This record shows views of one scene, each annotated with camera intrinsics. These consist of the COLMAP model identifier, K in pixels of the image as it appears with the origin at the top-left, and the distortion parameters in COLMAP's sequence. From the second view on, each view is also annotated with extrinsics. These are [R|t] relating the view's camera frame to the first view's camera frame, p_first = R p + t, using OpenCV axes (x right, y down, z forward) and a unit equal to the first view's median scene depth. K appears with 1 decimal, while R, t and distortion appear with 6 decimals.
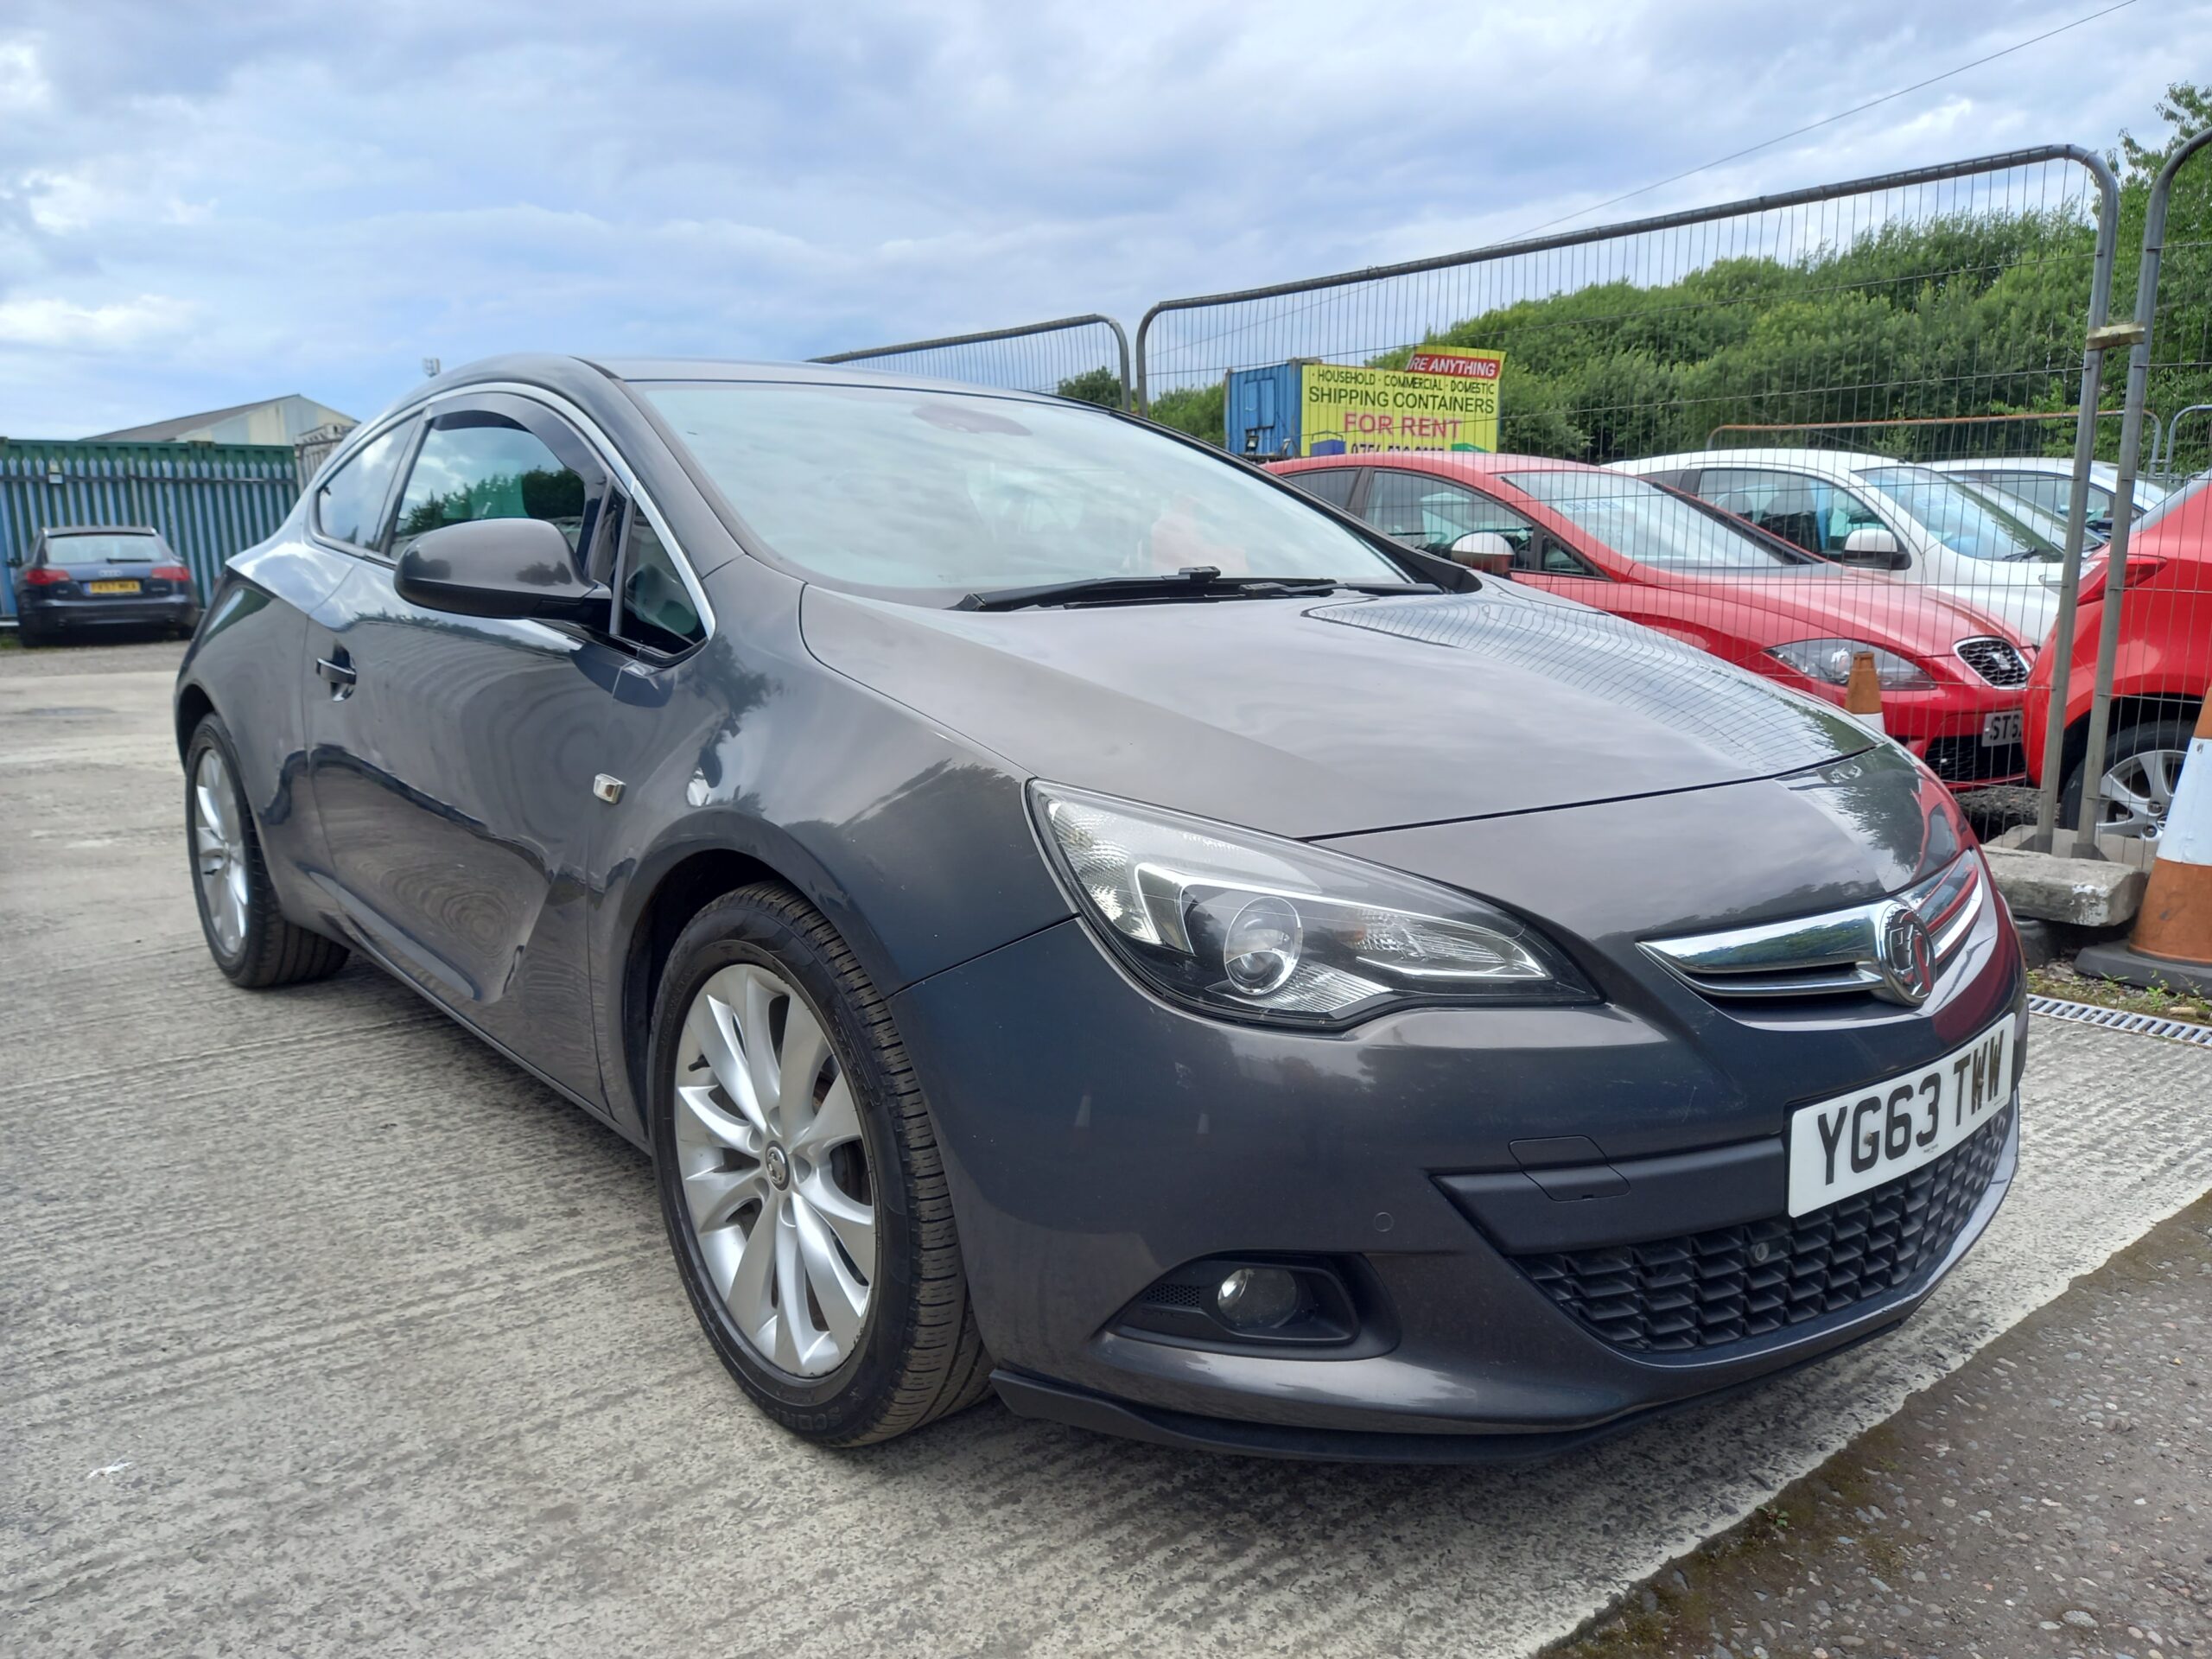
lens RADIAL K [[1623.5, 0, 1104.6], [0, 1623.5, 839.4], [0, 0, 1]] dist [0.062518, -0.067152]
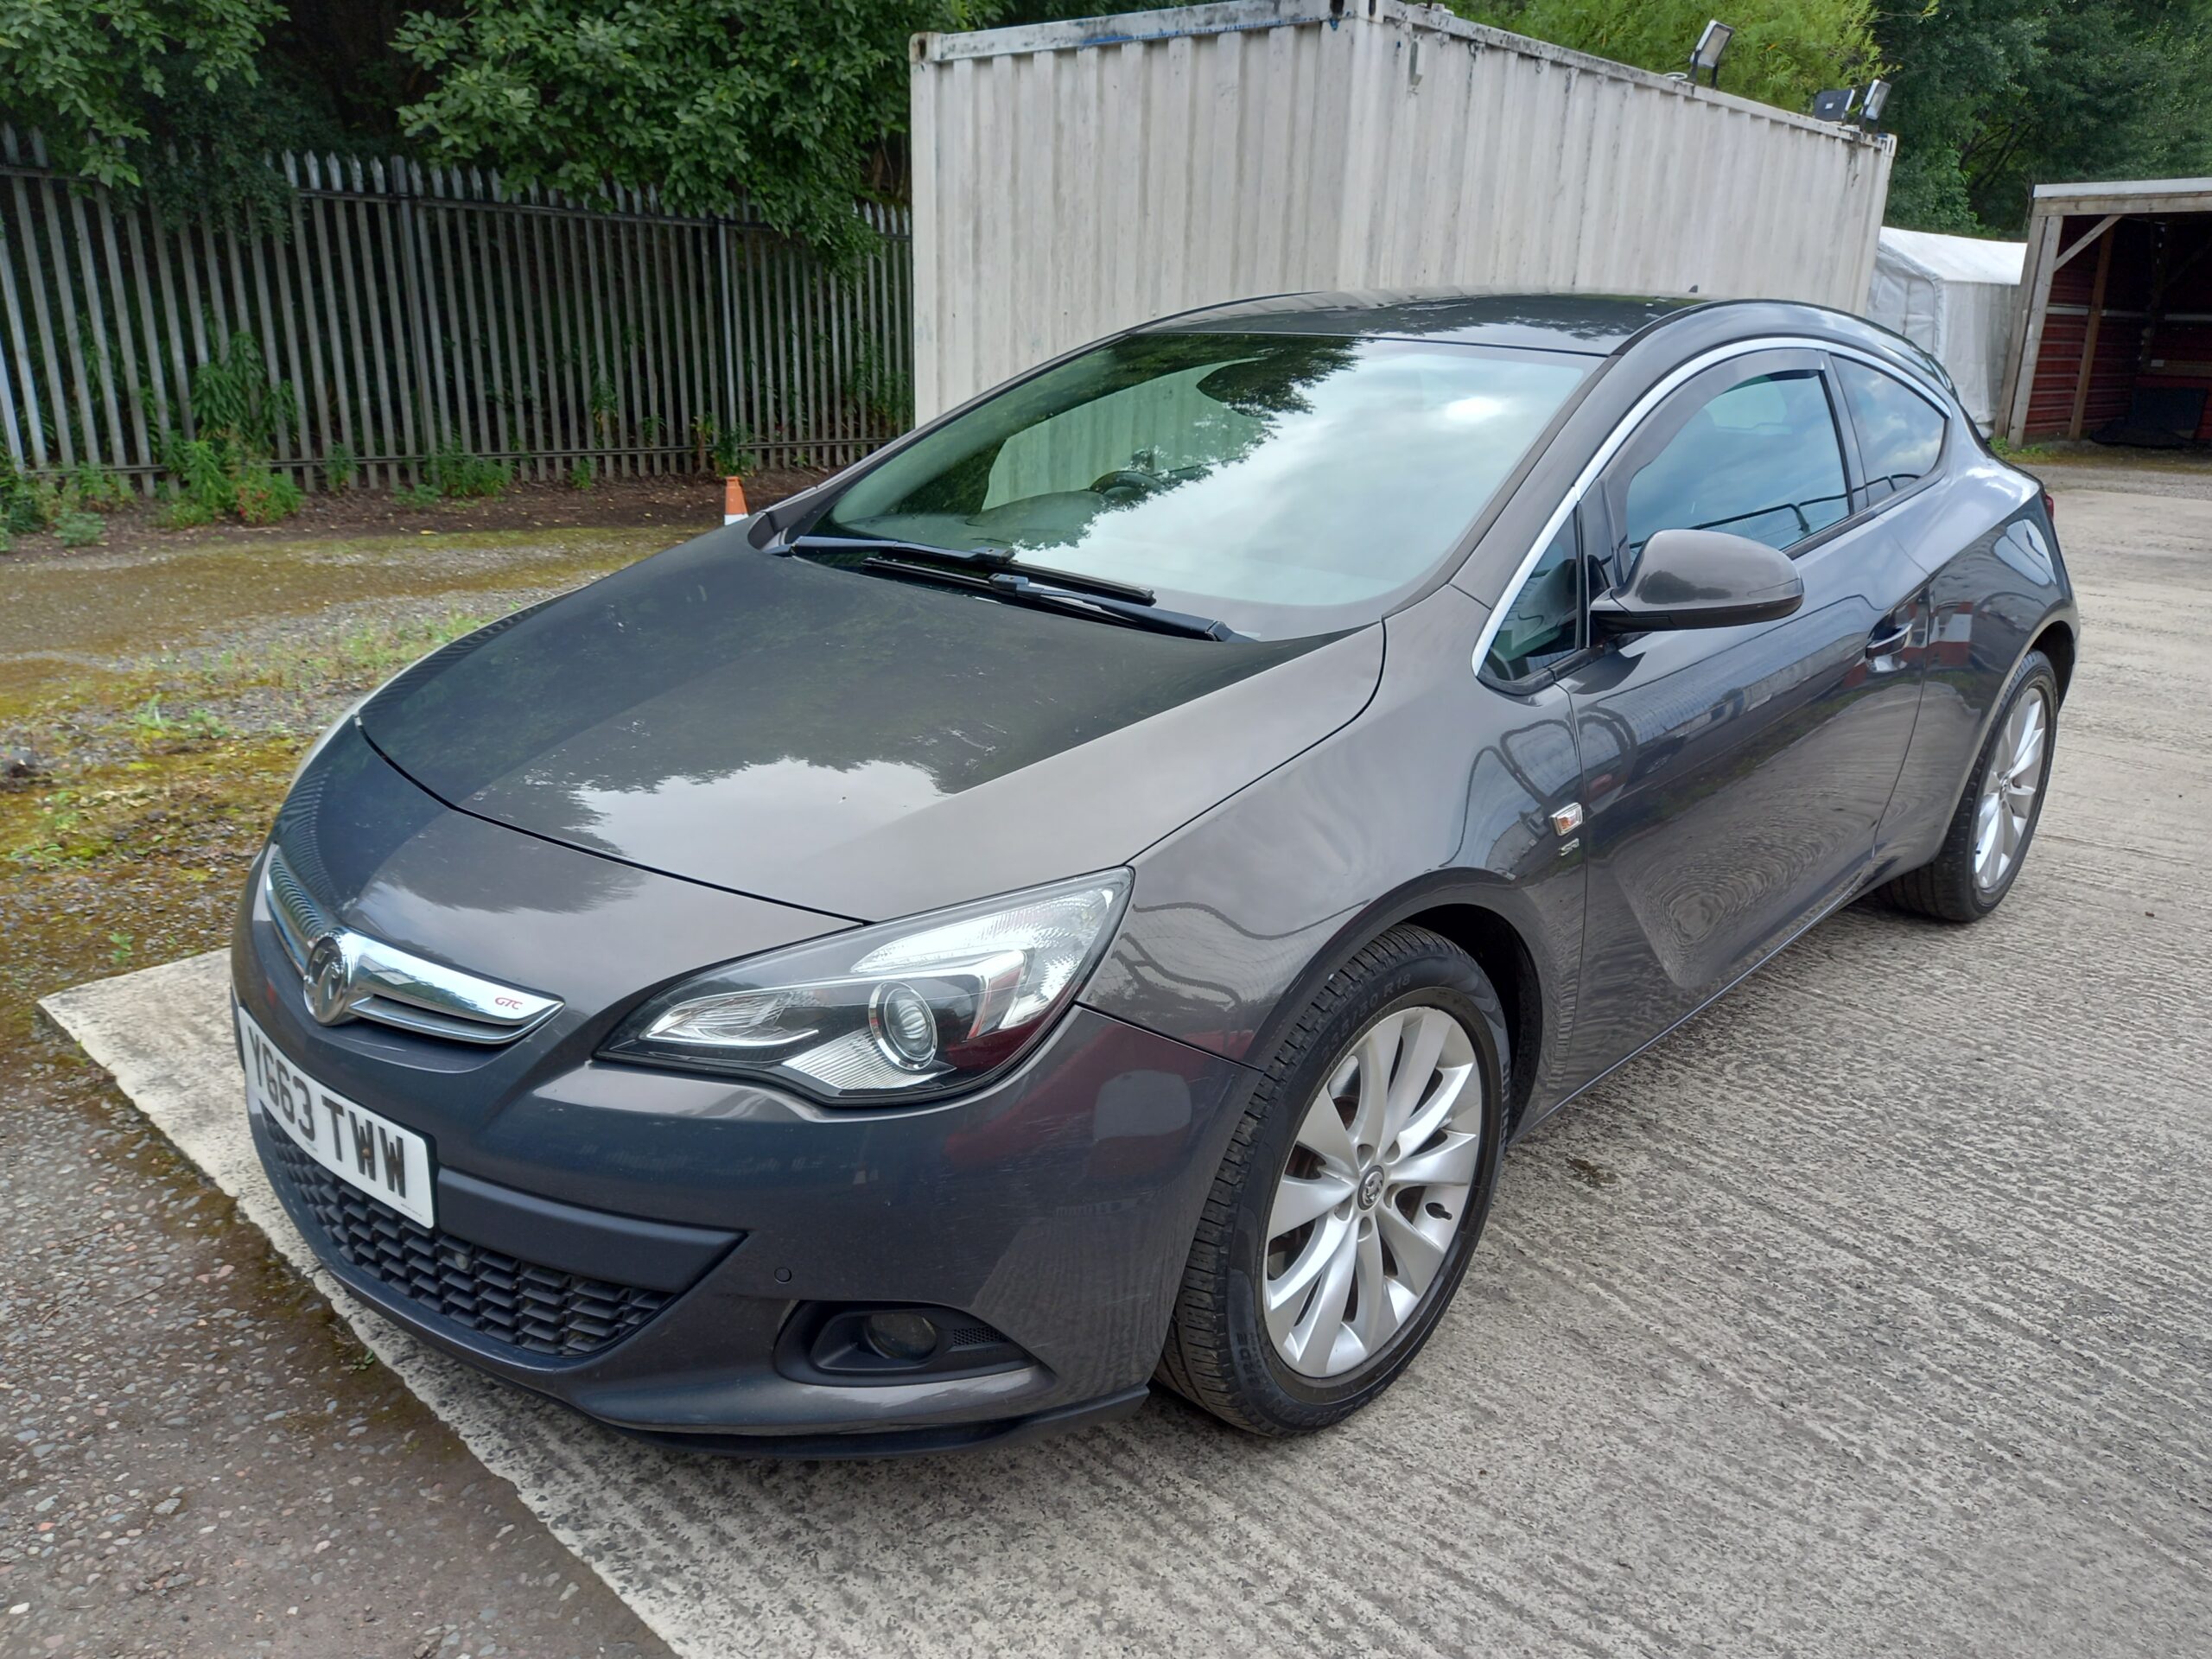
lens RADIAL K [[1621.8, 0, 1107.8], [0, 1621.8, 834.6], [0, 0, 1]] dist [0.062815, -0.069550]
pose [[0.118928, 0.315483, -0.941449, 1.318415], [-0.200696, 0.936245, 0.288387, -0.370692], [0.972408, 0.154648, 0.174662, 1.108968]]
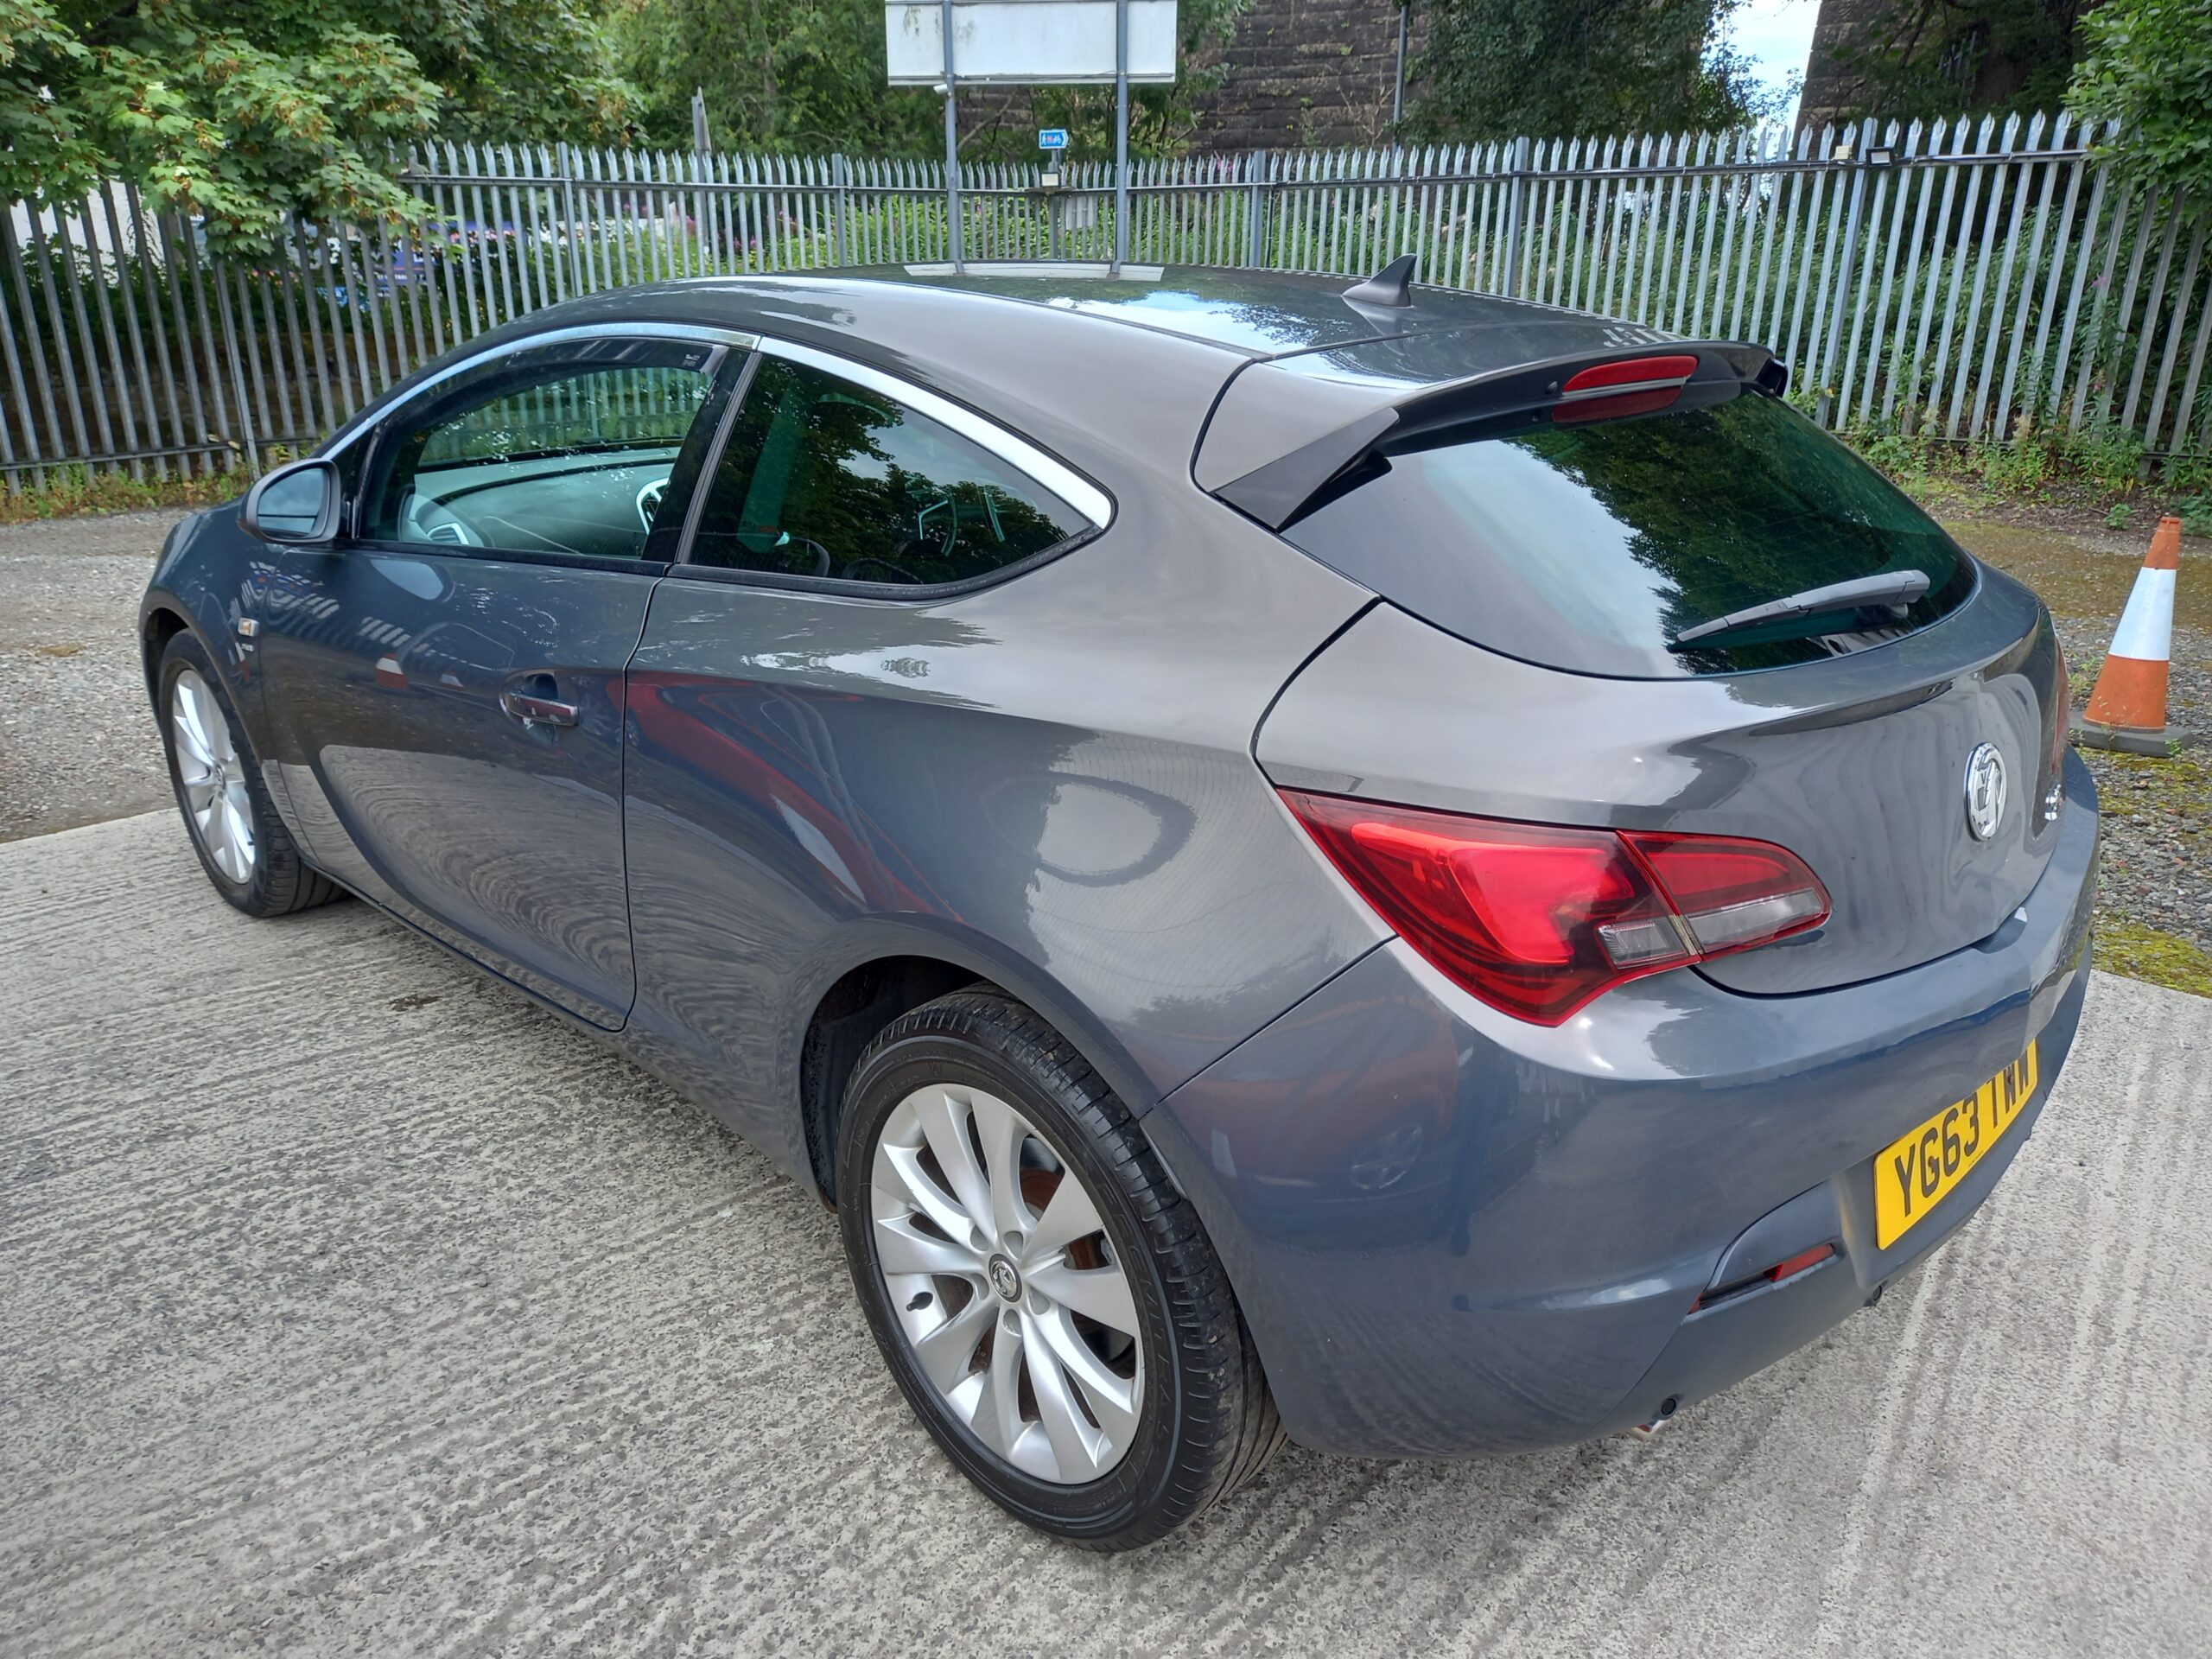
lens RADIAL K [[1621.8, 0, 1107.8], [0, 1621.8, 834.6], [0, 0, 1]] dist [0.062815, -0.069550]
pose [[-0.996440, 0.030849, -0.078462, -0.370915], [-0.013371, 0.861048, 0.508348, -0.778947], [0.083242, 0.507587, -0.857570, 3.132444]]
